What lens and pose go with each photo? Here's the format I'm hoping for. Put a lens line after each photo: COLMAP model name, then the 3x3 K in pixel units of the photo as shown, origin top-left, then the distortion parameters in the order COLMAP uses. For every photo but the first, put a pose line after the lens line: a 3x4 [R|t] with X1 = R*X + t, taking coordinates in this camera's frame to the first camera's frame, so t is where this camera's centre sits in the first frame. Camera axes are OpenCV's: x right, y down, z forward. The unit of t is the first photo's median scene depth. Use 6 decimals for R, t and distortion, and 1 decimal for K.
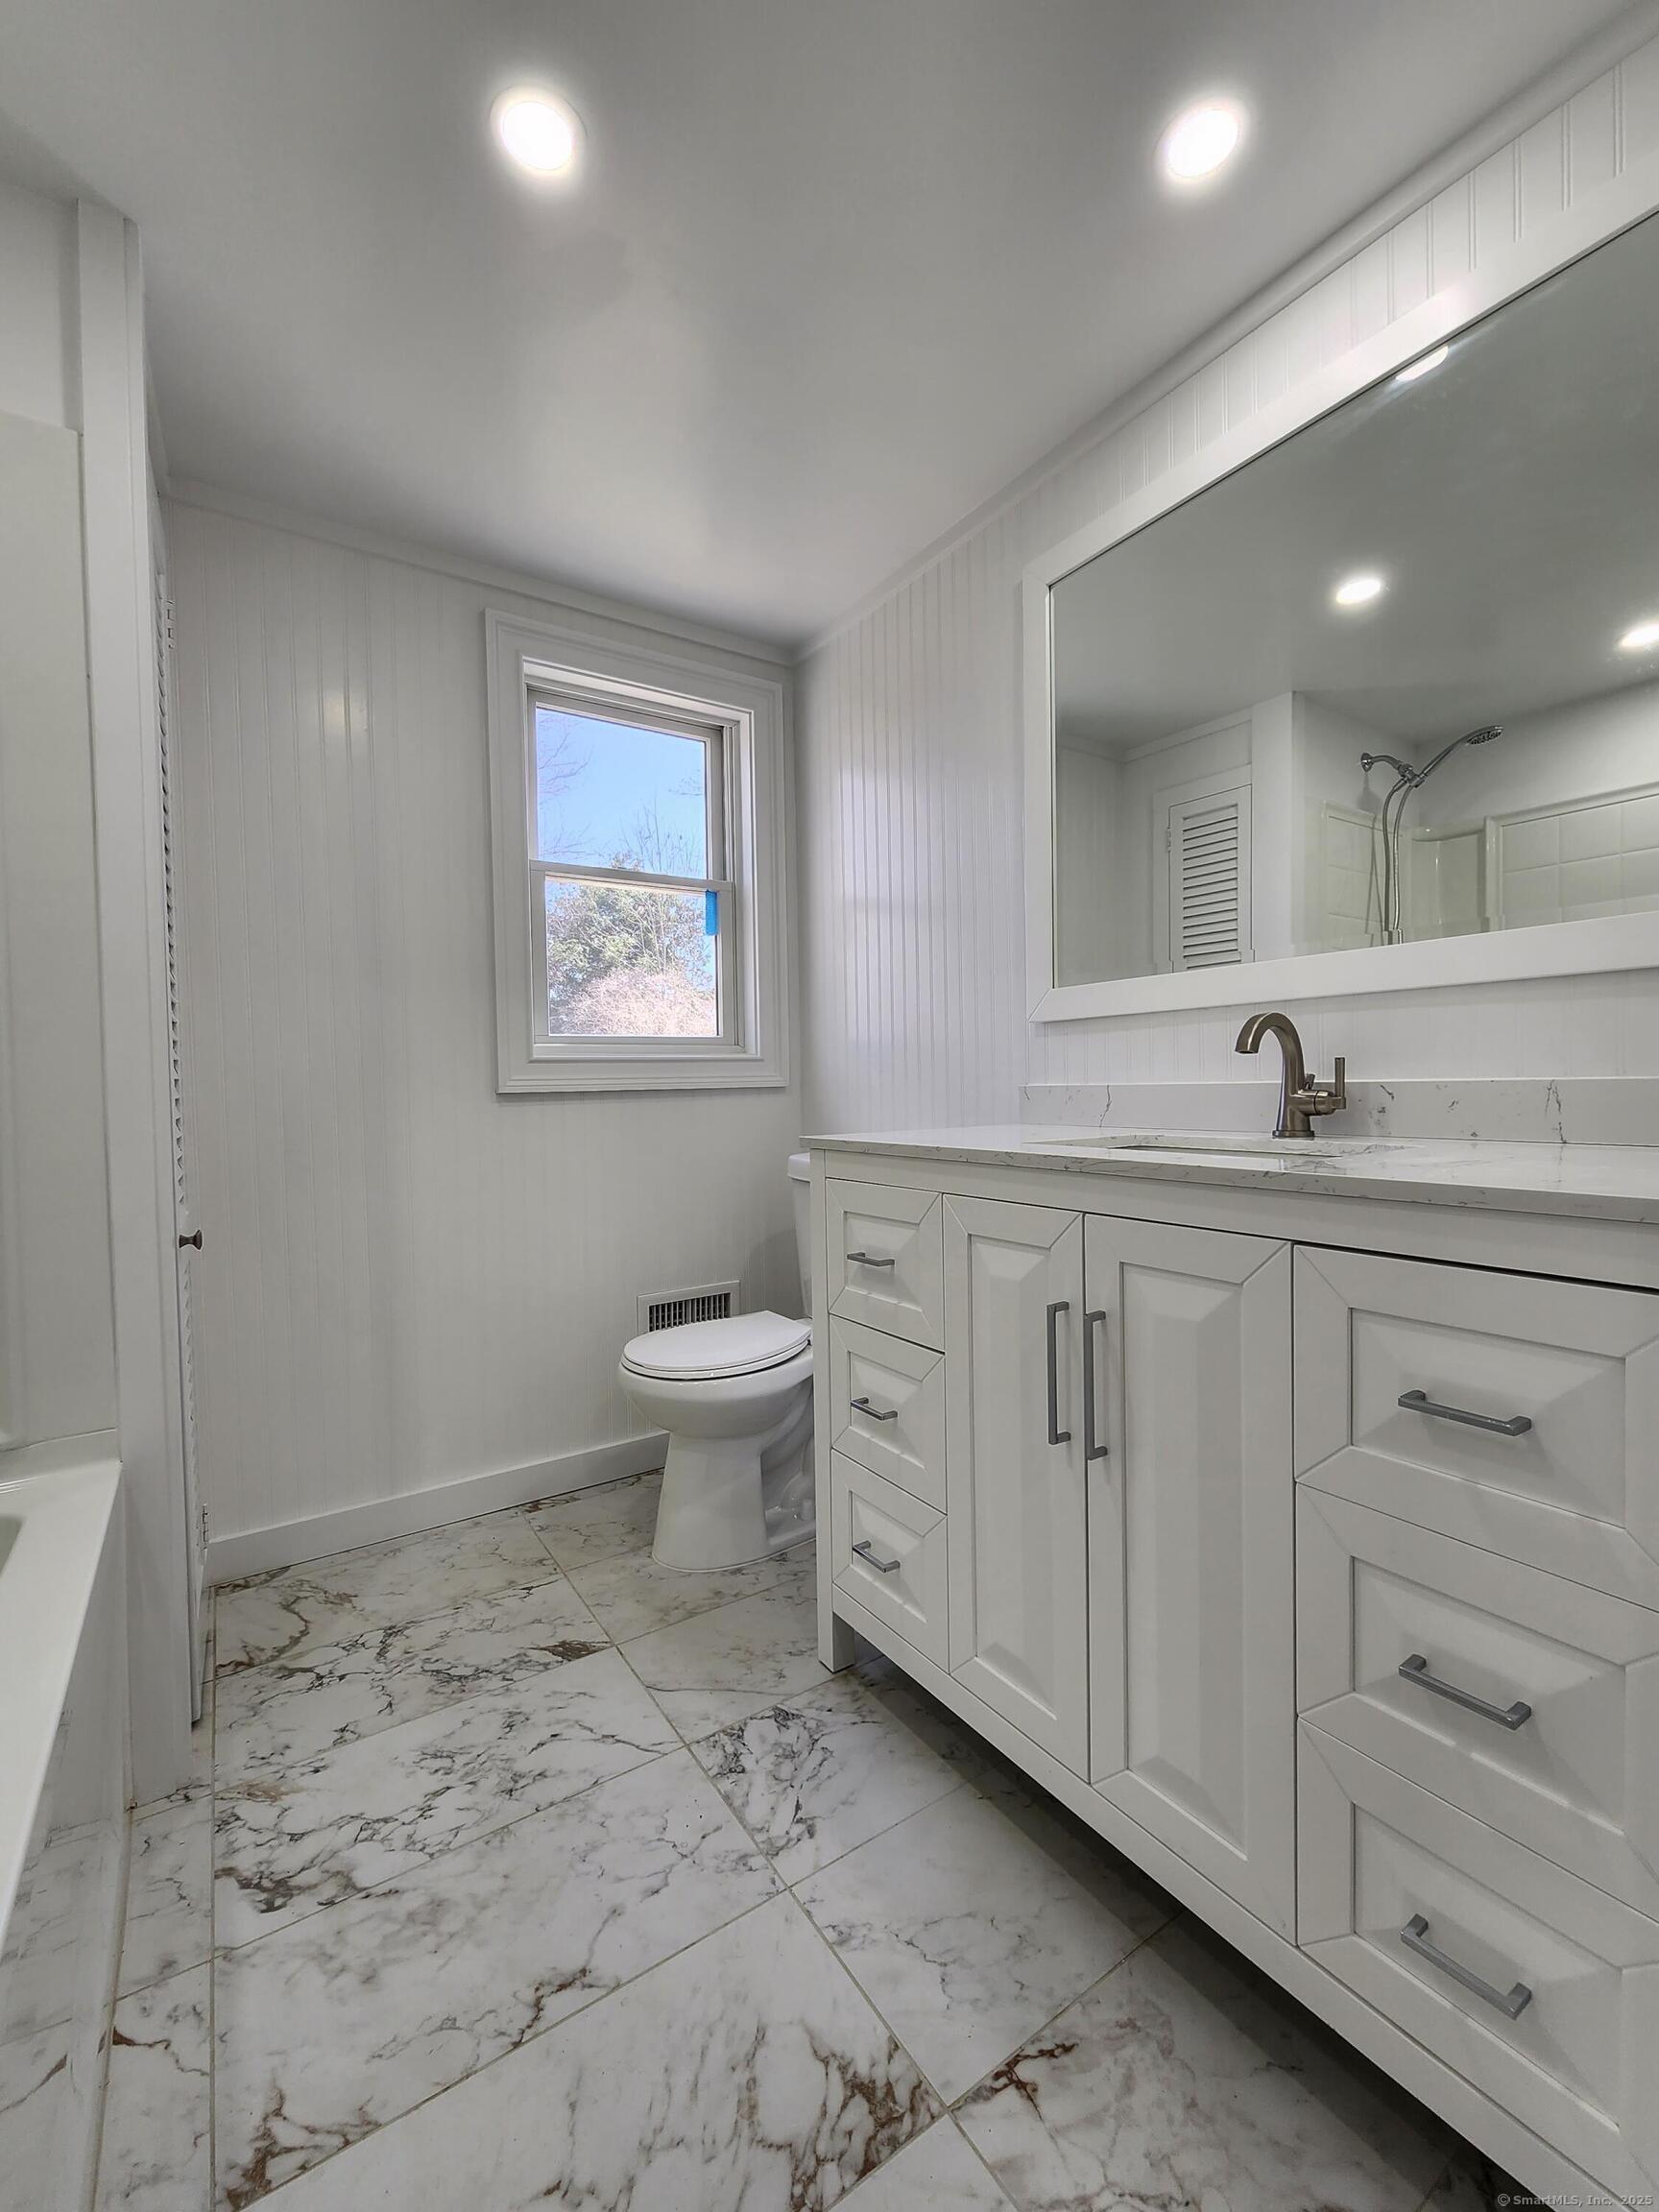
lens RADIAL K [[909.3, 0, 829.6], [0, 909.3, 1106.6], [0, 0, 1]] dist [0.000543, -0.002192]
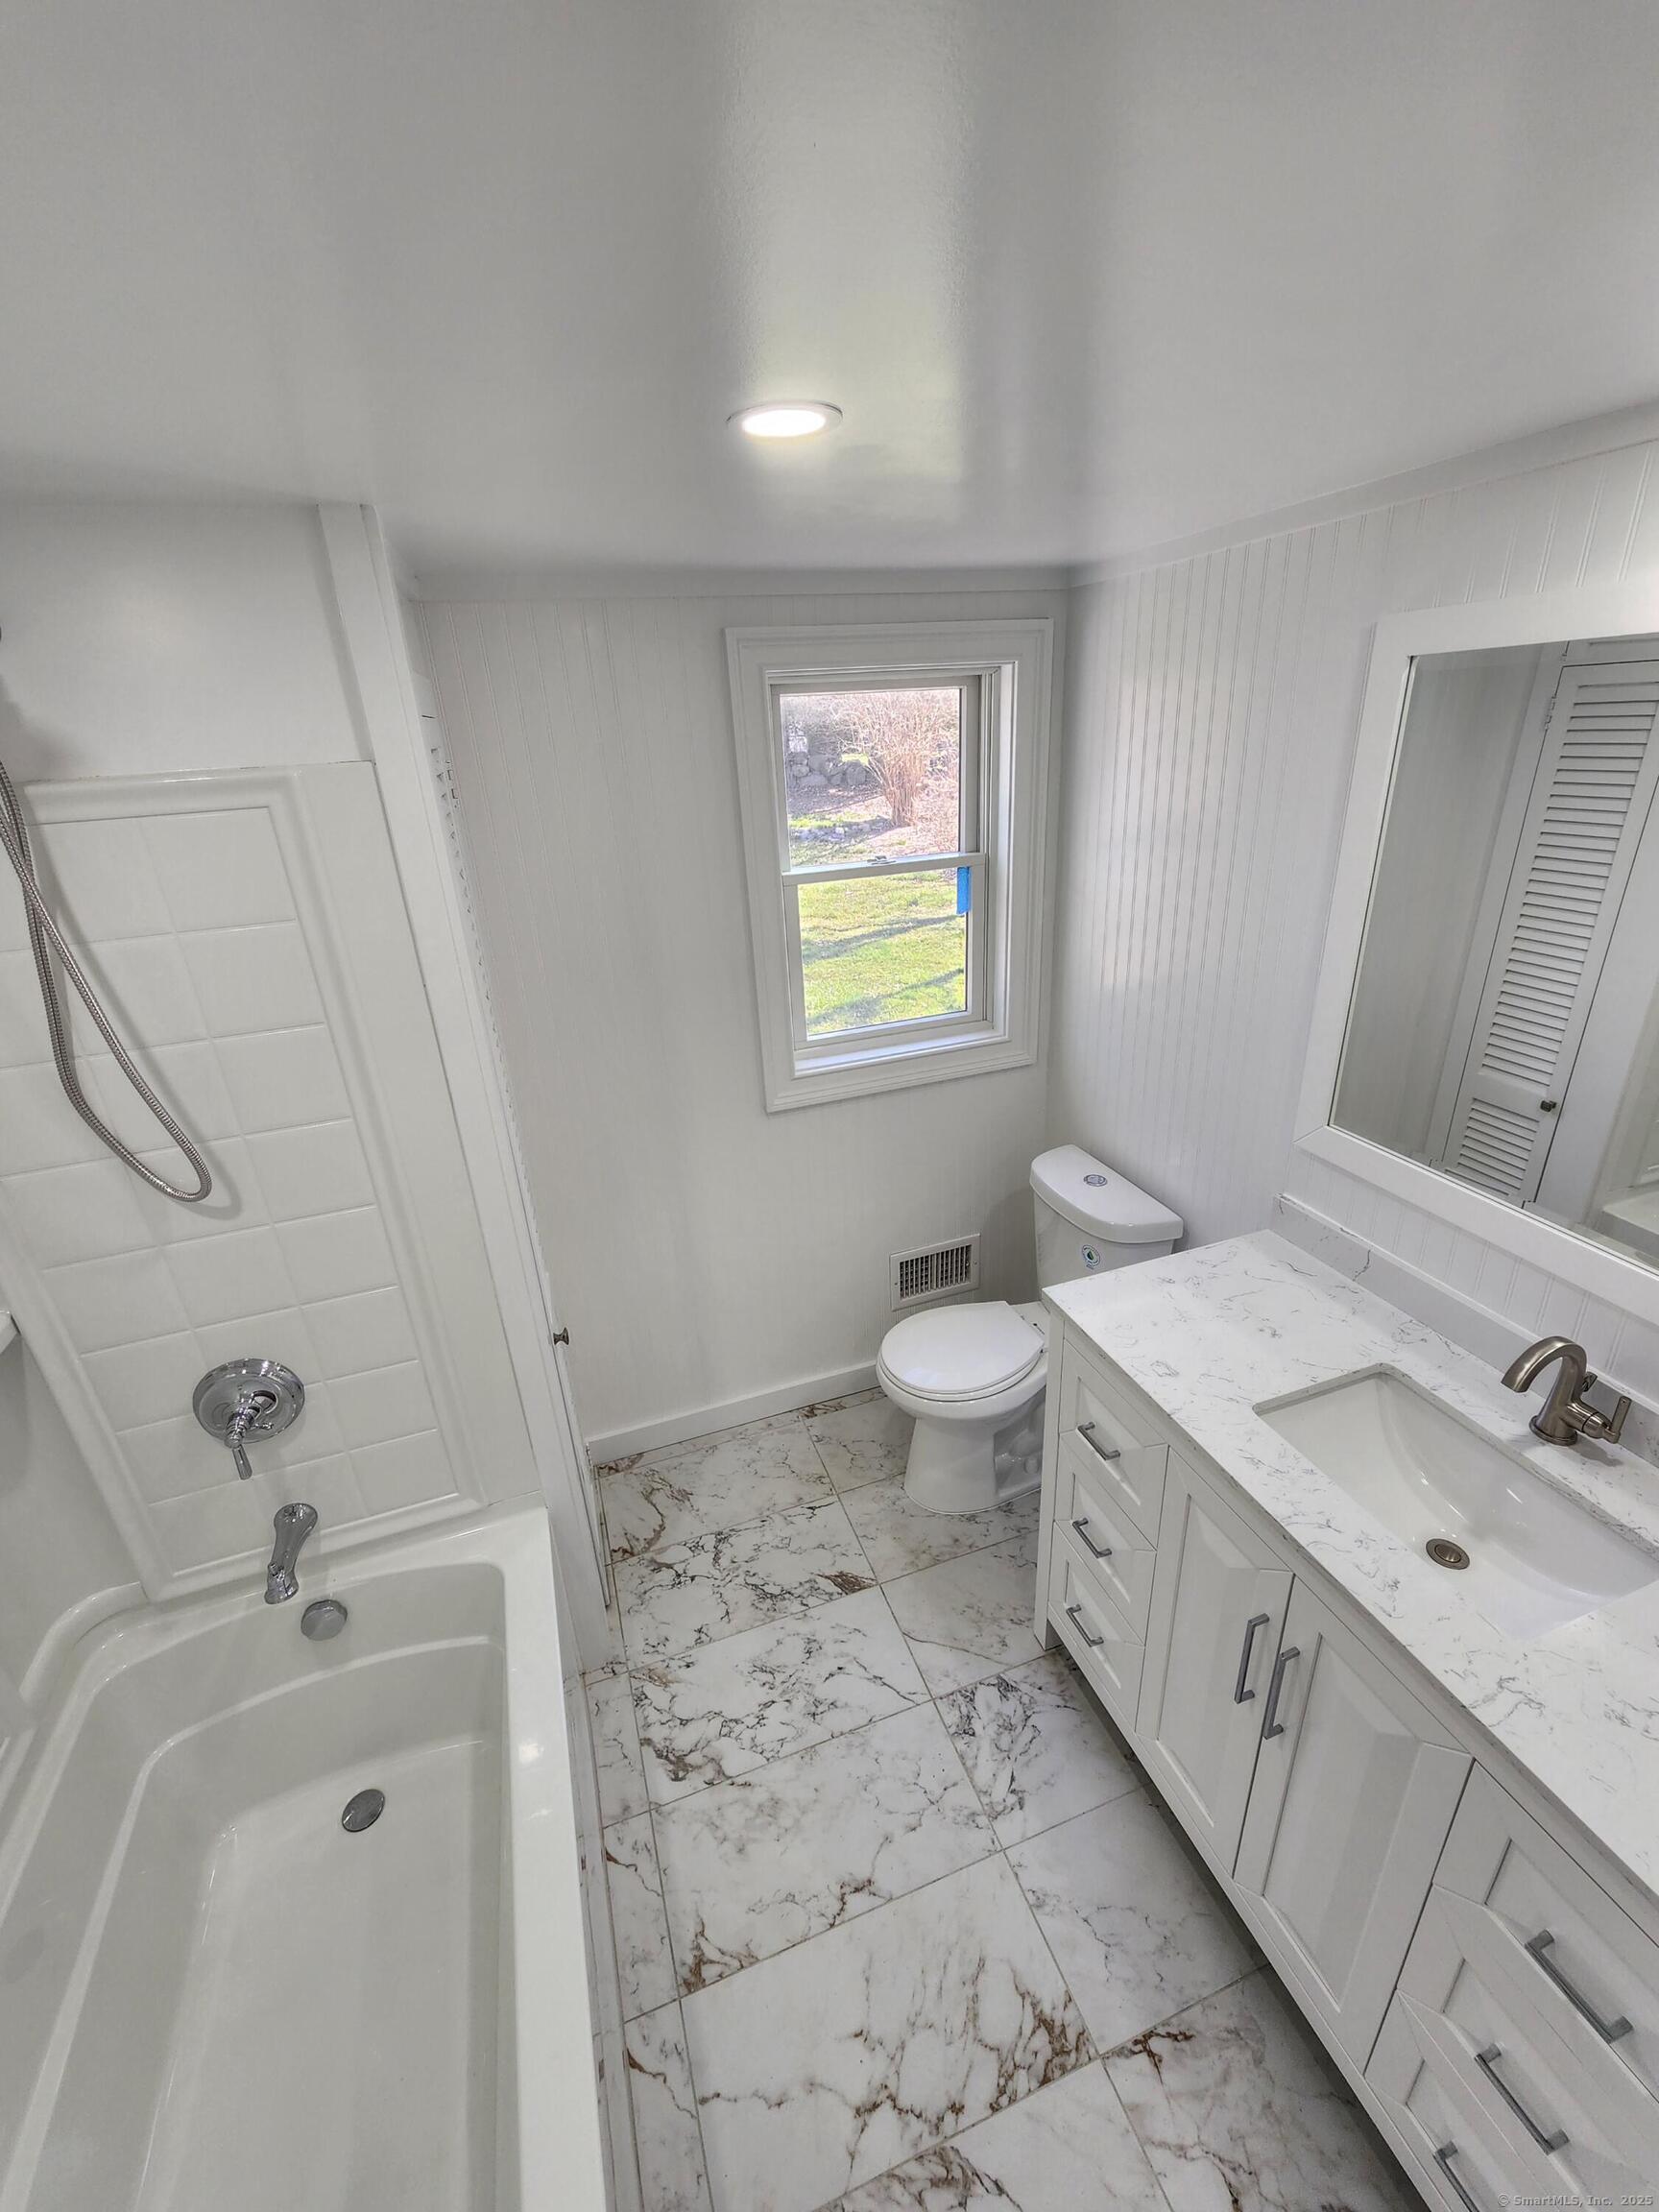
lens RADIAL K [[909.3, 0, 830.3], [0, 909.3, 1109.2], [0, 0, 1]] dist [0.000543, -0.002192]
pose [[0.967907, 0.066851, -0.242256, -0.035814], [0.028070, 0.929179, 0.368562, -0.703505], [0.249738, -0.363533, 0.897482, 0.045599]]
